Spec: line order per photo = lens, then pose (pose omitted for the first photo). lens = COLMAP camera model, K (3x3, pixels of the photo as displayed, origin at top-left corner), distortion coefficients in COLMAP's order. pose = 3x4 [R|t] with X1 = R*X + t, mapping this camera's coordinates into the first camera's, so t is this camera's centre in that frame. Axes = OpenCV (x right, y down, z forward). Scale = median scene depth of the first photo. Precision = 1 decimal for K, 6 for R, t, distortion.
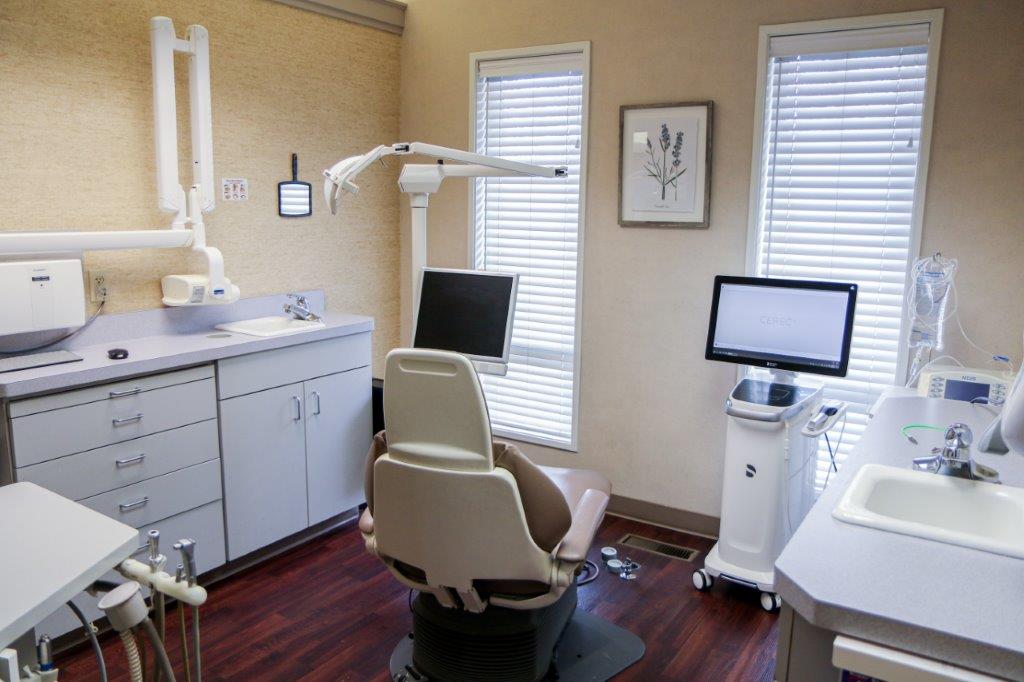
lens RADIAL K [[771.8, 0, 512.0], [0, 771.8, 341.0], [0, 0, 1]] dist [-0.078382, 0.003908]
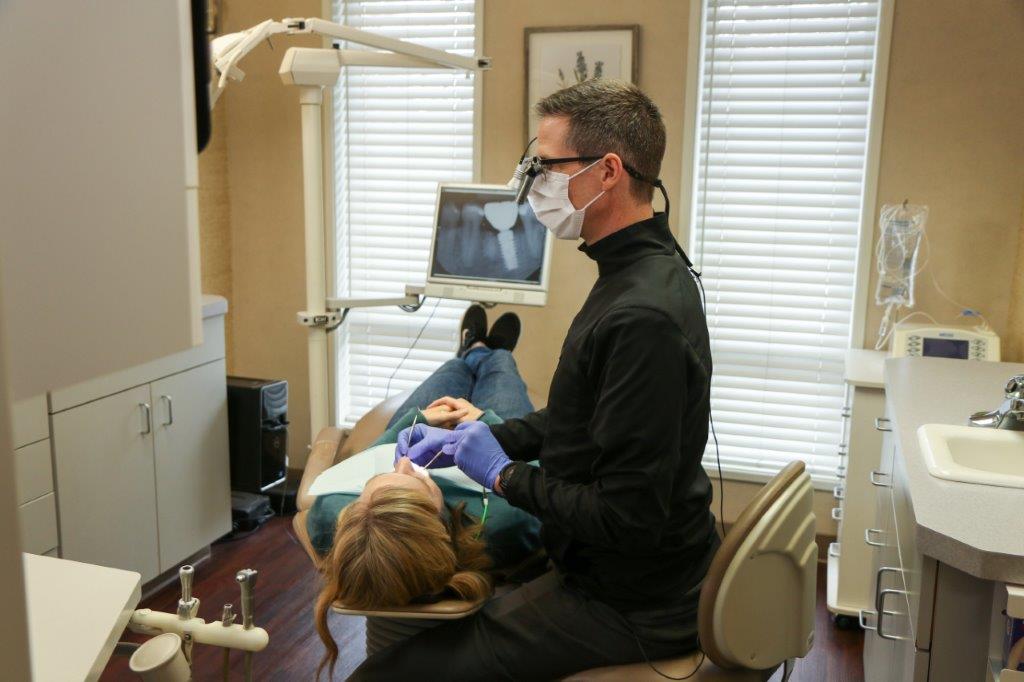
lens RADIAL K [[983.1, 0, 512.0], [0, 983.1, 341.0], [0, 0, 1]] dist [-0.008302, -0.006943]
pose [[0.967847, -0.048292, 0.246859, -0.184219], [0.043657, 0.998753, 0.024220, 0.003972], [-0.247720, -0.012665, 0.968749, -0.031614]]
